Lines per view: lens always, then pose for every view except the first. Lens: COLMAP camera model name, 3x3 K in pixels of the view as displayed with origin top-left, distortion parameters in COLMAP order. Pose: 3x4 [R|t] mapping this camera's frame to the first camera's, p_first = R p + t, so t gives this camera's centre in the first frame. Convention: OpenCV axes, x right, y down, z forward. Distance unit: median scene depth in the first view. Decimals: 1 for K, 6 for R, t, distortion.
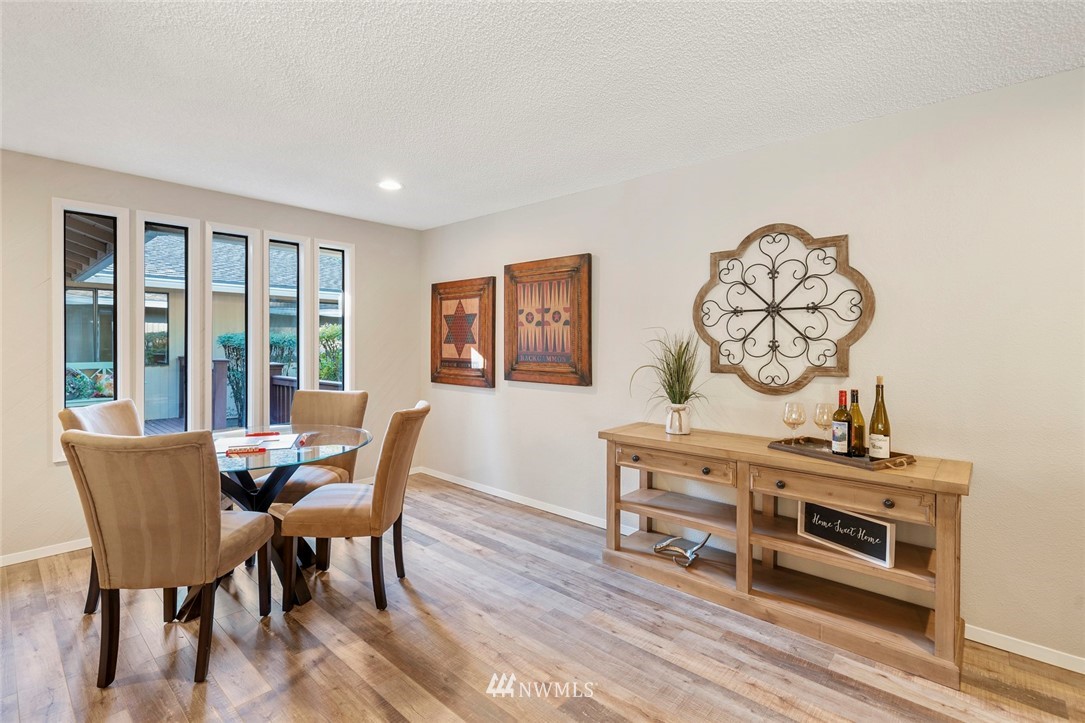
lens RADIAL K [[506.1, 0, 544.2], [0, 506.1, 344.0], [0, 0, 1]] dist [-0.000208, 0.000033]
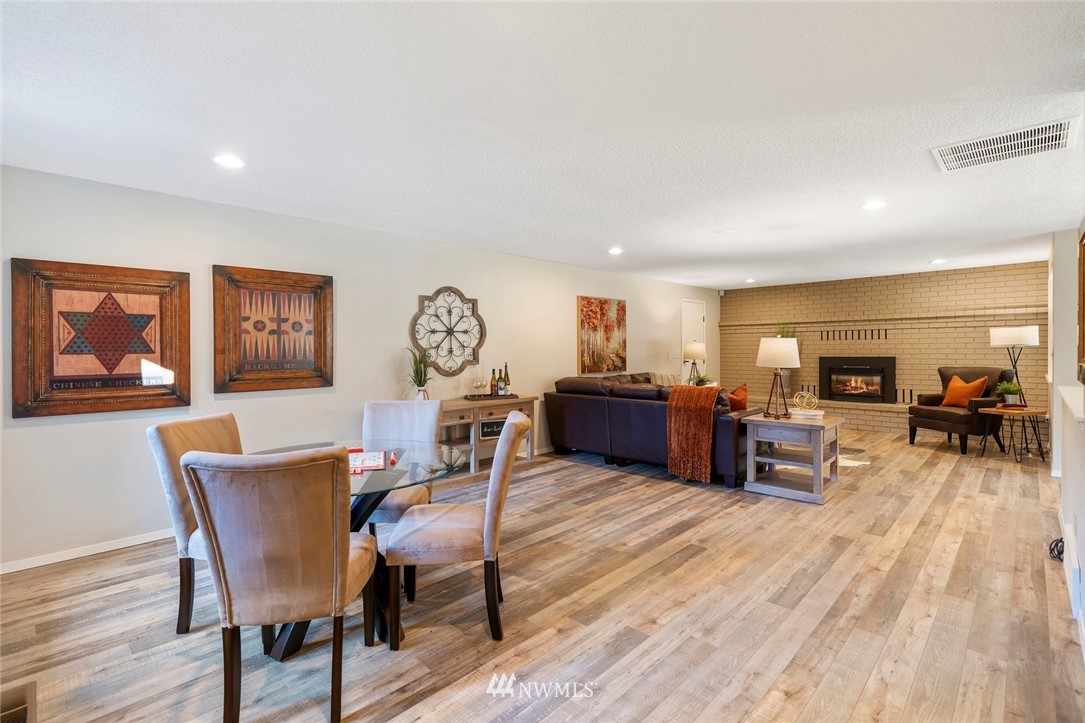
lens RADIAL K [[504.2, 0, 543.6], [0, 504.2, 351.4], [0, 0, 1]] dist [0.000585, 0.000129]
pose [[0.026830, -0.007359, 0.999613, -1.054867], [0.013126, 0.999889, 0.007008, -0.001521], [-0.999554, 0.012933, 0.026924, 0.443141]]
